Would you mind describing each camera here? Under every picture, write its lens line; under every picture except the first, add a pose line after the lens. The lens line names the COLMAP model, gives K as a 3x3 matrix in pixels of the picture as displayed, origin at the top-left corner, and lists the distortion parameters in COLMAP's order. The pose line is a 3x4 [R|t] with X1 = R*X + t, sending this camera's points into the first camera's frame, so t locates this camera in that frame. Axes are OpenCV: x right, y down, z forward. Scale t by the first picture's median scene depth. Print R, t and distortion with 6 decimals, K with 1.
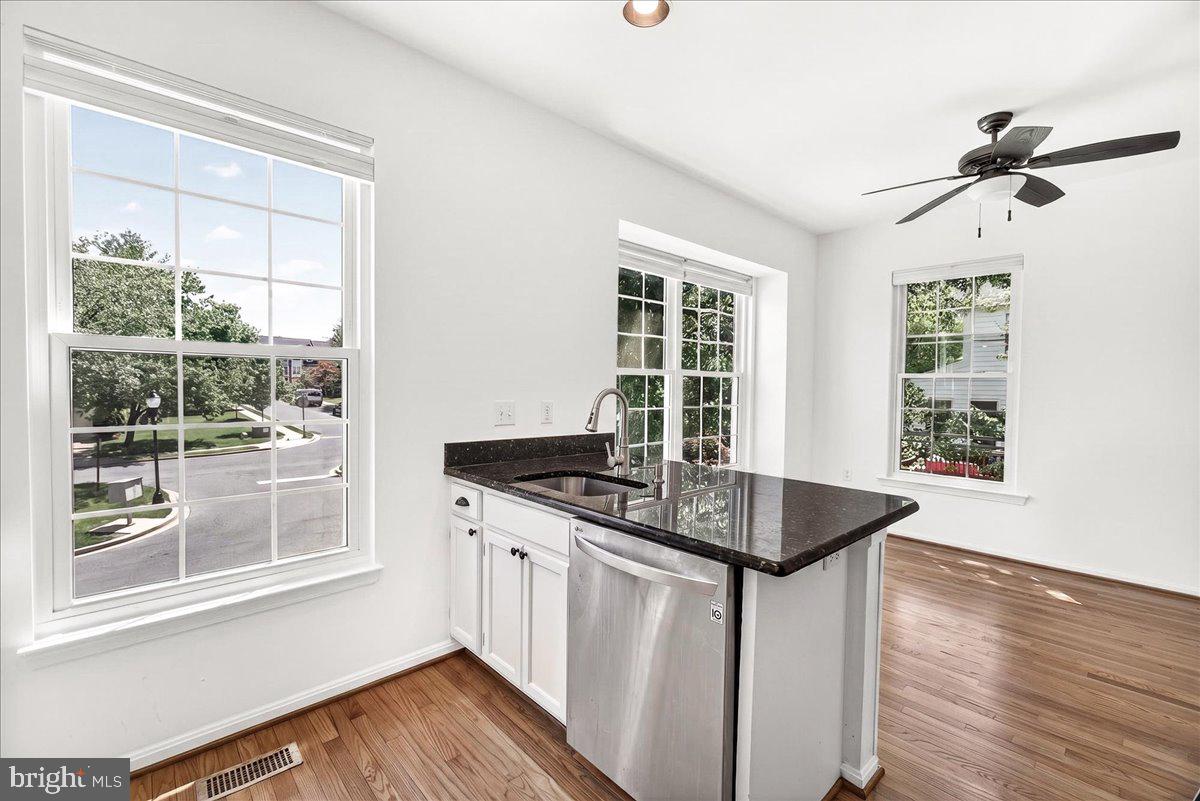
lens RADIAL K [[512.2, 0, 589.4], [0, 512.2, 399.5], [0, 0, 1]] dist [-0.003959, 0.000901]
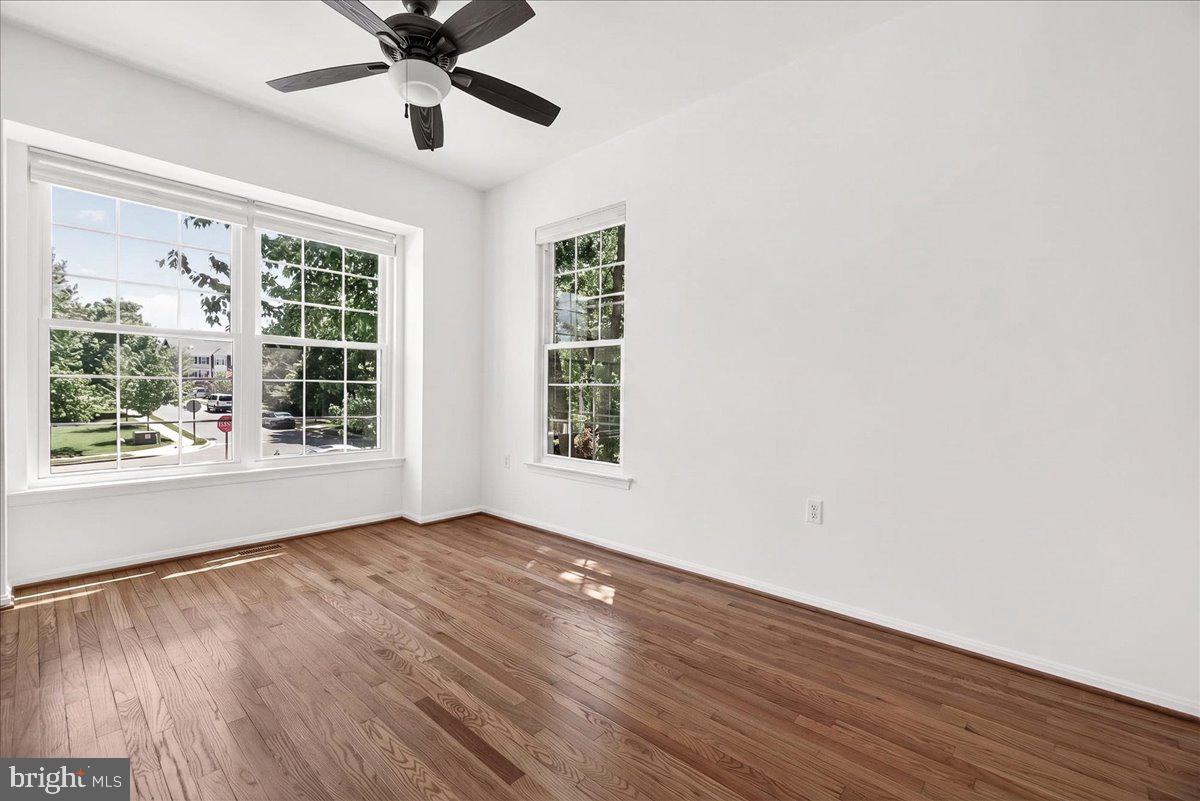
lens RADIAL K [[512.2, 0, 599.1], [0, 512.2, 397.1], [0, 0, 1]] dist [-0.003959, 0.000901]
pose [[0.995699, 0.000532, 0.092647, 0.607079], [0.001156, 0.999834, -0.018162, 0.055062], [-0.092641, 0.018191, 0.995533, 0.111692]]
